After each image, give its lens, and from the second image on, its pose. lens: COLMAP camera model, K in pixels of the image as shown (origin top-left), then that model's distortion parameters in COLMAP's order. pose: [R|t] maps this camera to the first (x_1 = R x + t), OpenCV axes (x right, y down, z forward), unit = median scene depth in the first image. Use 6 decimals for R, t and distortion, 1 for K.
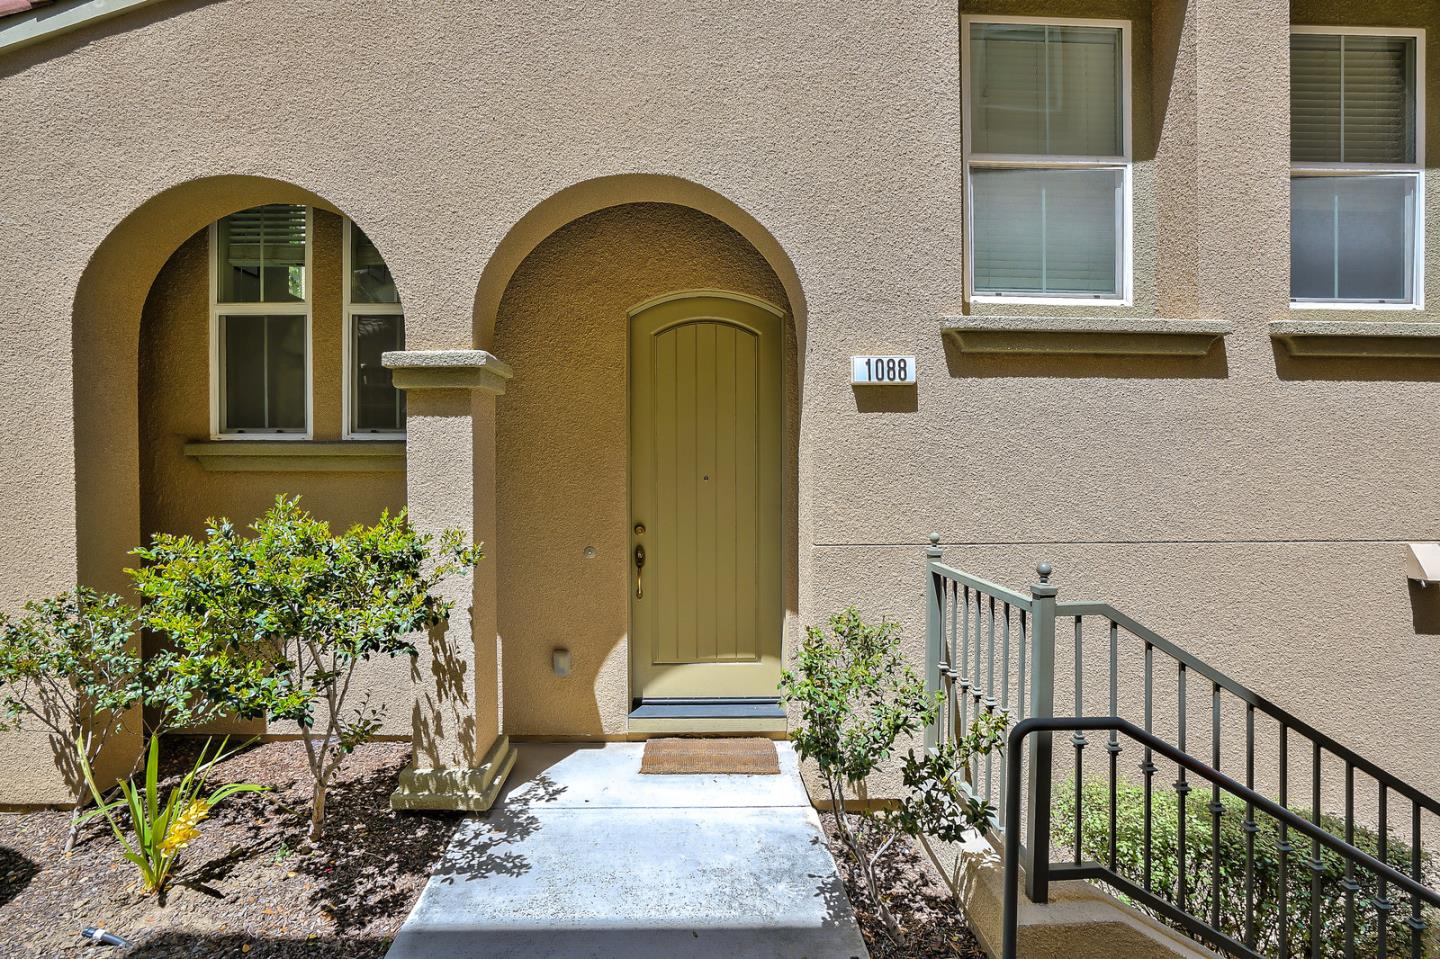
lens RADIAL K [[662.7, 0, 721.4], [0, 662.7, 478.8], [0, 0, 1]] dist [-0.040858, 0.009969]
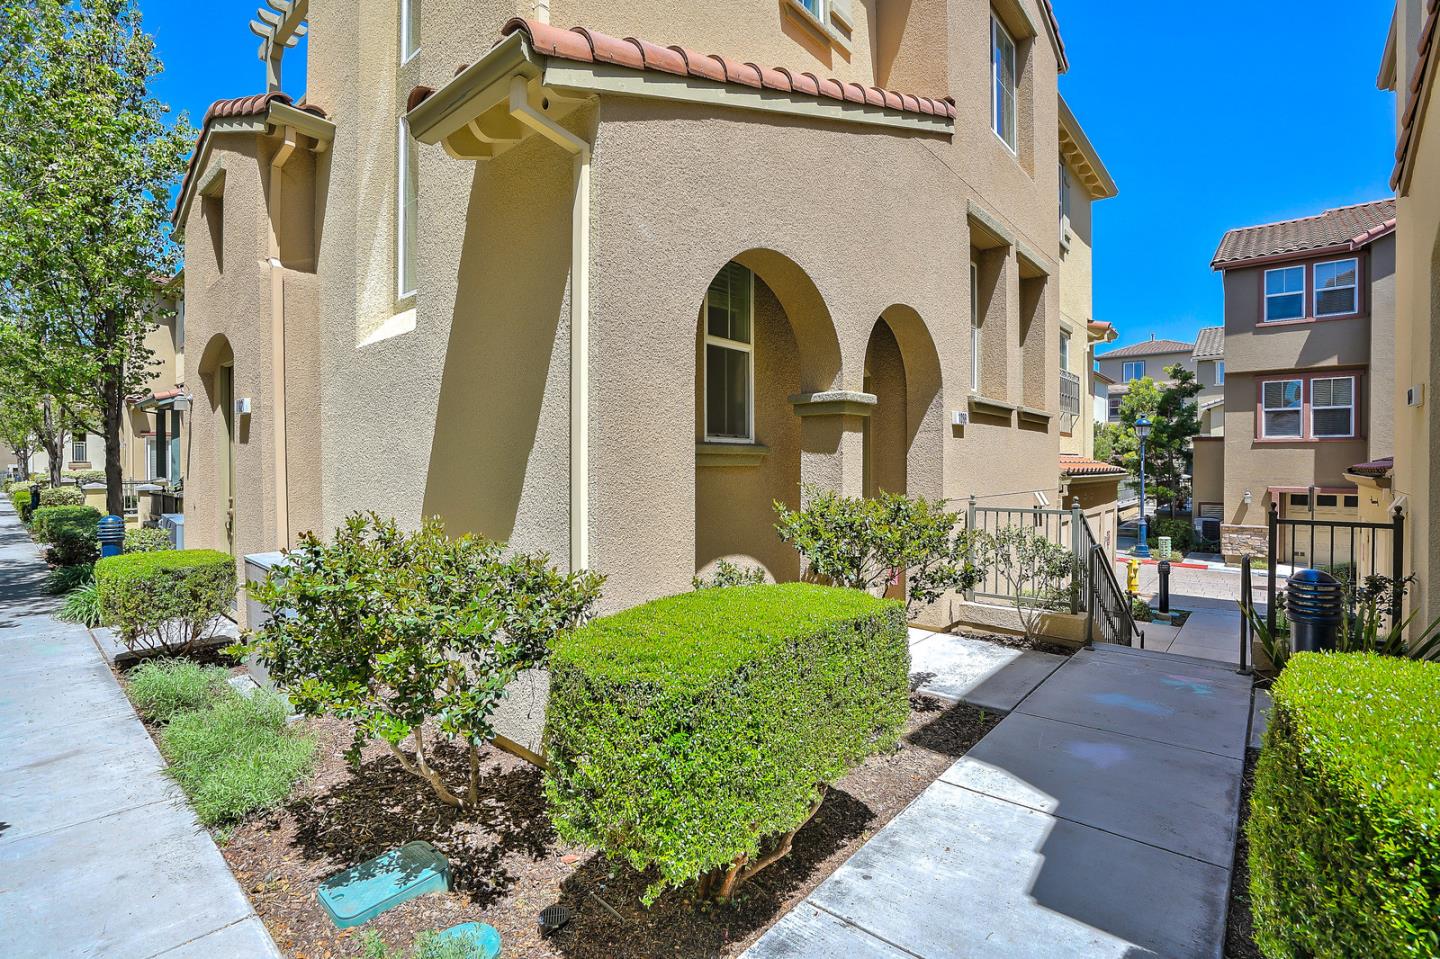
lens RADIAL K [[662.7, 0, 719.6], [0, 662.7, 473.0], [0, 0, 1]] dist [-0.040858, 0.009969]
pose [[0.677063, -0.009645, 0.735862, -1.832956], [0.015514, 0.999879, -0.001169, 0.003994], [-0.735762, 0.012208, 0.677131, 0.130693]]
